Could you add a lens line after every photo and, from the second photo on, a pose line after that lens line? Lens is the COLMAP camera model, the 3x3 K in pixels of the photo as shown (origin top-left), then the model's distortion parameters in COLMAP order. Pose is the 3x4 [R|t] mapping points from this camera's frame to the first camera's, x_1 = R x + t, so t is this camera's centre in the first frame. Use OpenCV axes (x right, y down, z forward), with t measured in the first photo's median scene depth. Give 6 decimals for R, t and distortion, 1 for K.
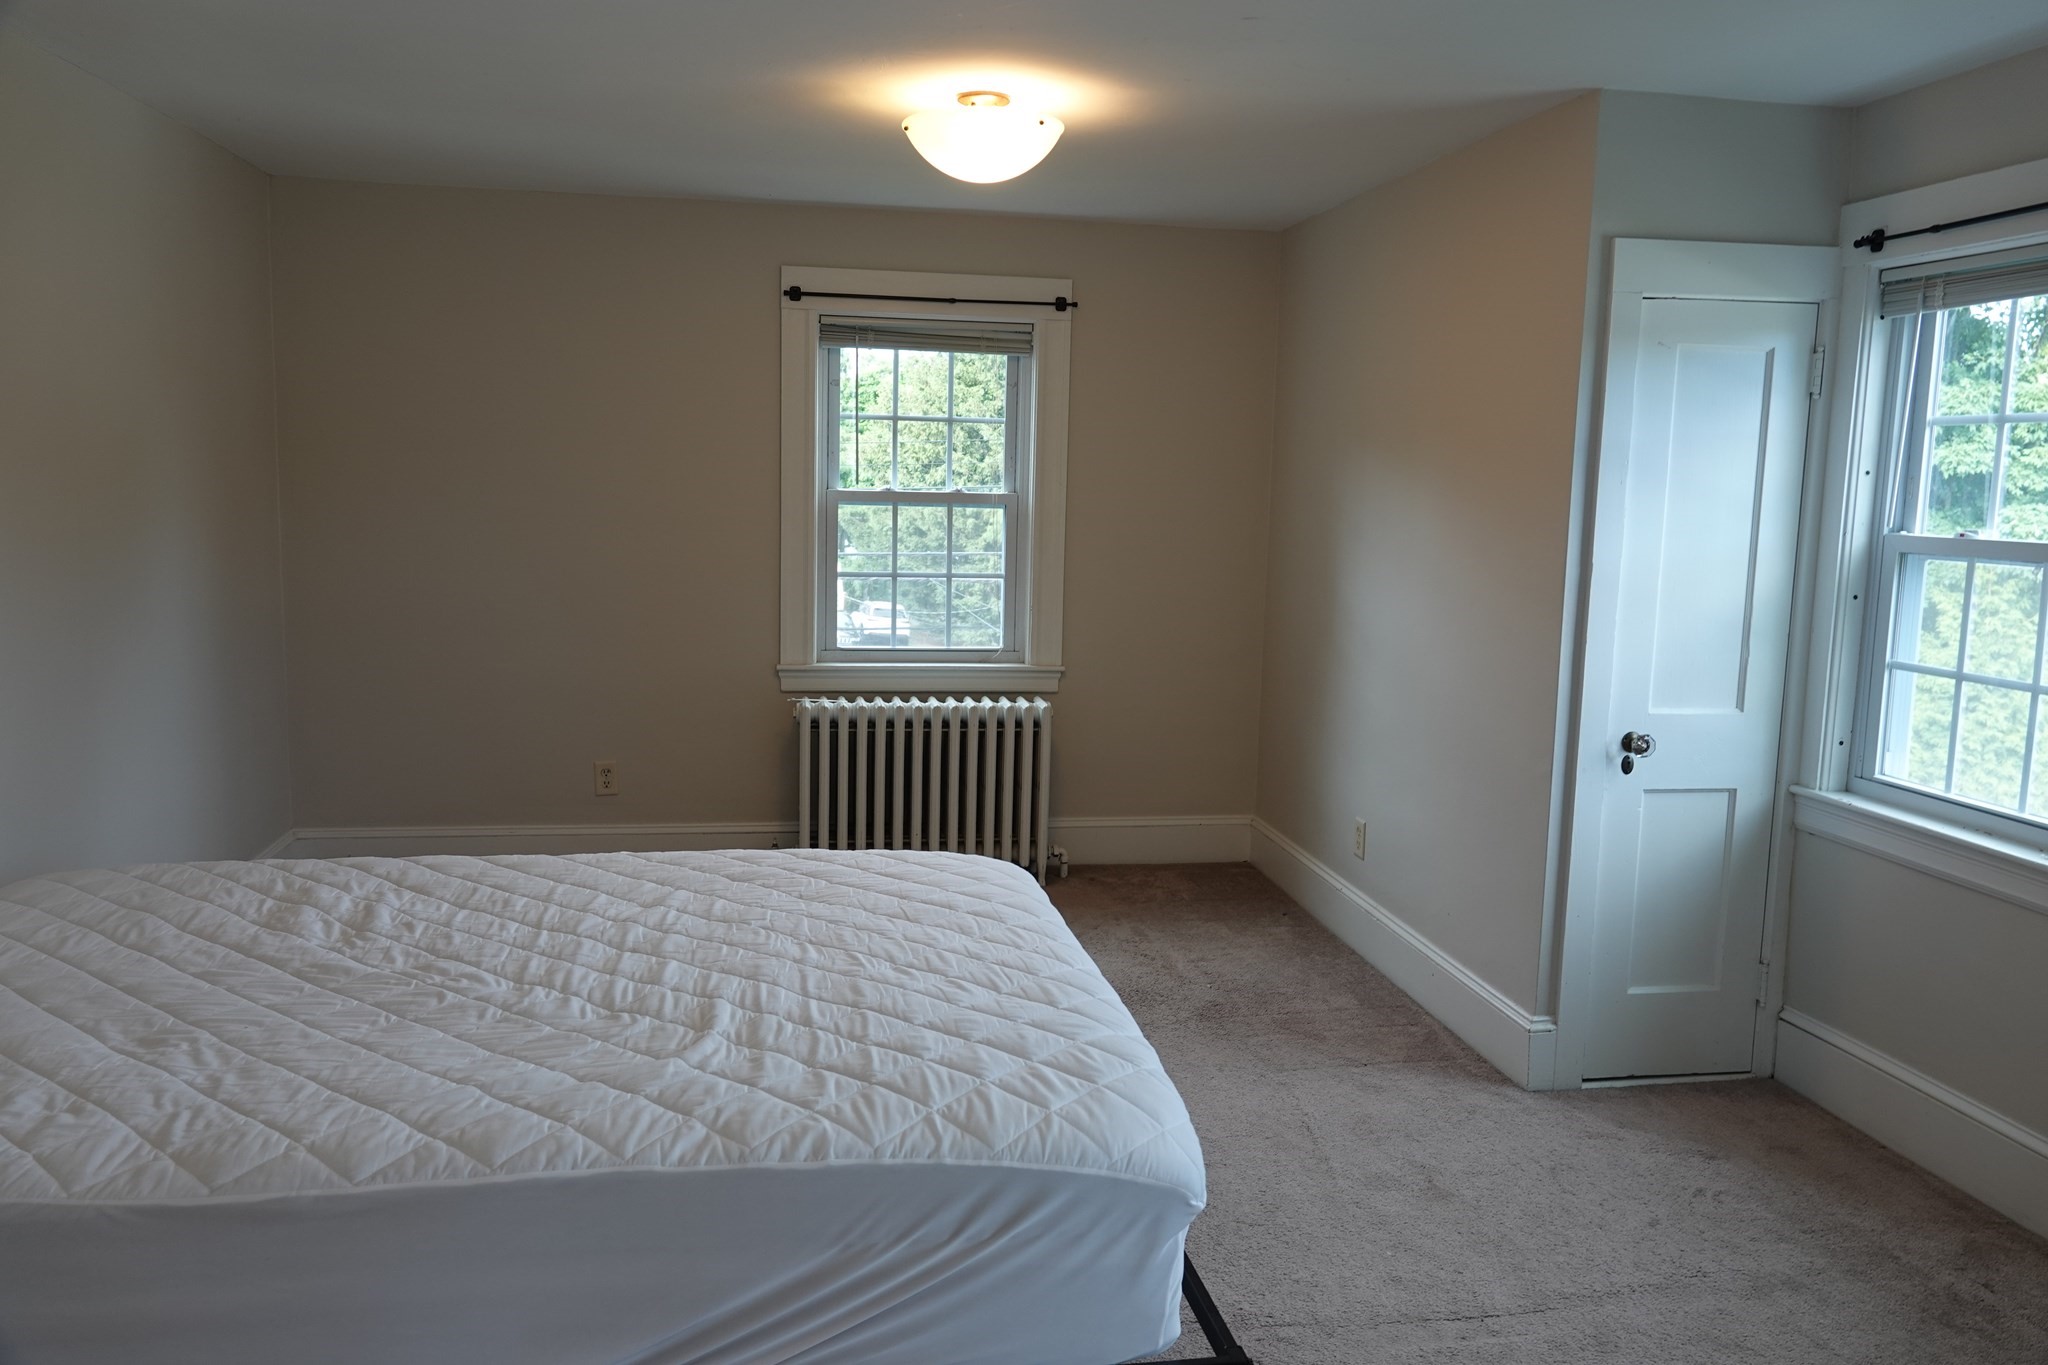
lens RADIAL K [[1513.3, 0, 1024.0], [0, 1513.3, 682.5], [0, 0, 1]] dist [-0.001863, -0.000395]
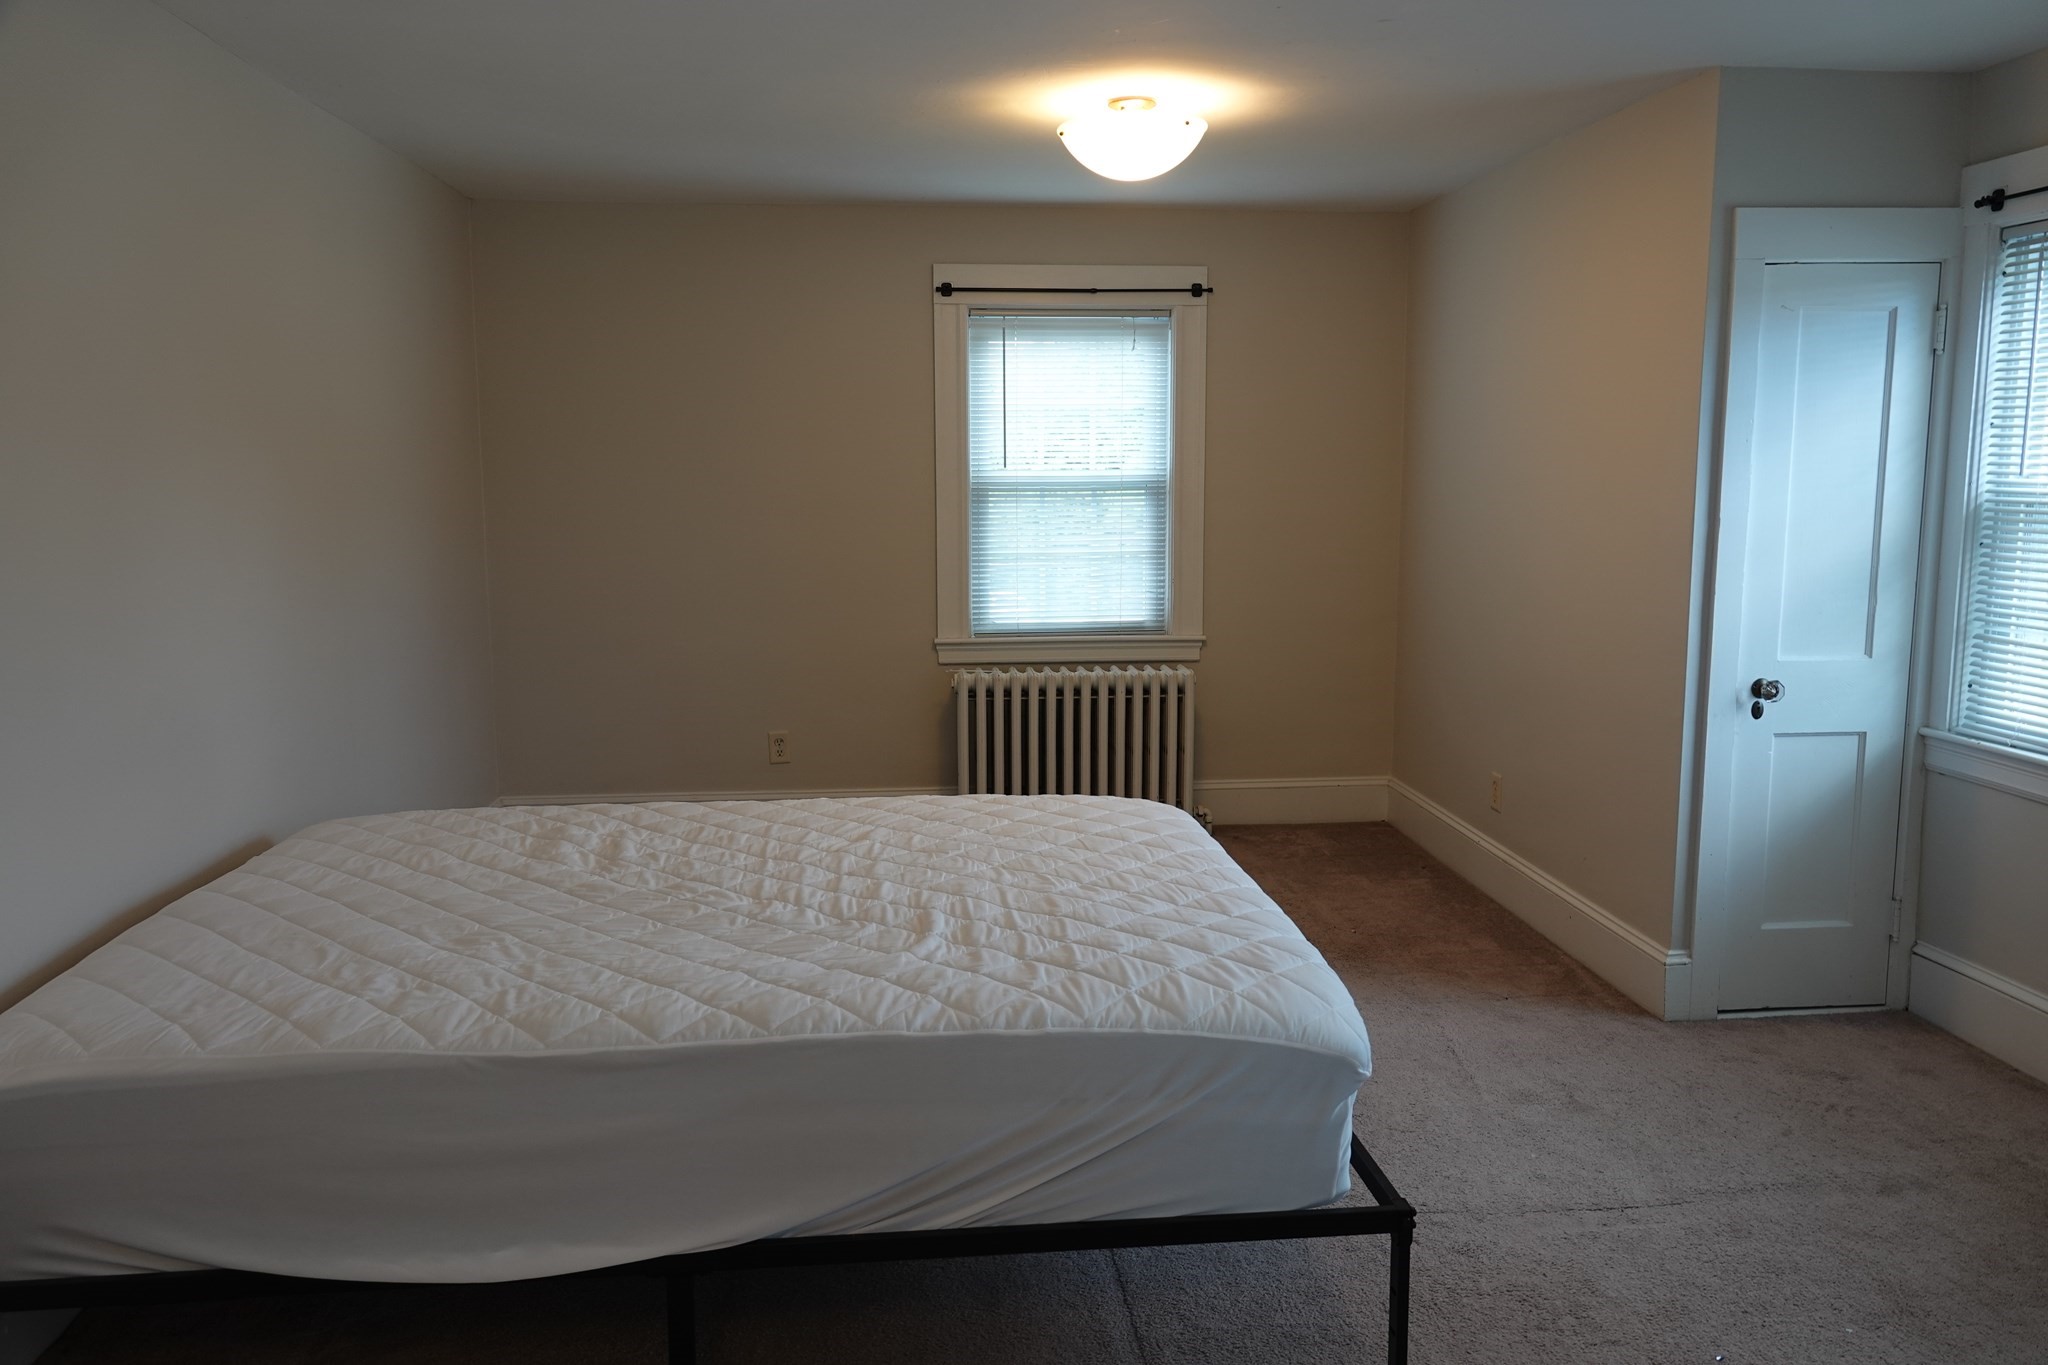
lens RADIAL K [[1513.3, 0, 1024.0], [0, 1513.3, 682.5], [0, 0, 1]] dist [-0.001863, -0.000395]
pose [[0.996729, -0.017042, -0.079000, -0.032251], [0.017564, 0.999828, 0.005926, 0.026164], [0.078886, -0.007294, 0.996857, -0.110959]]
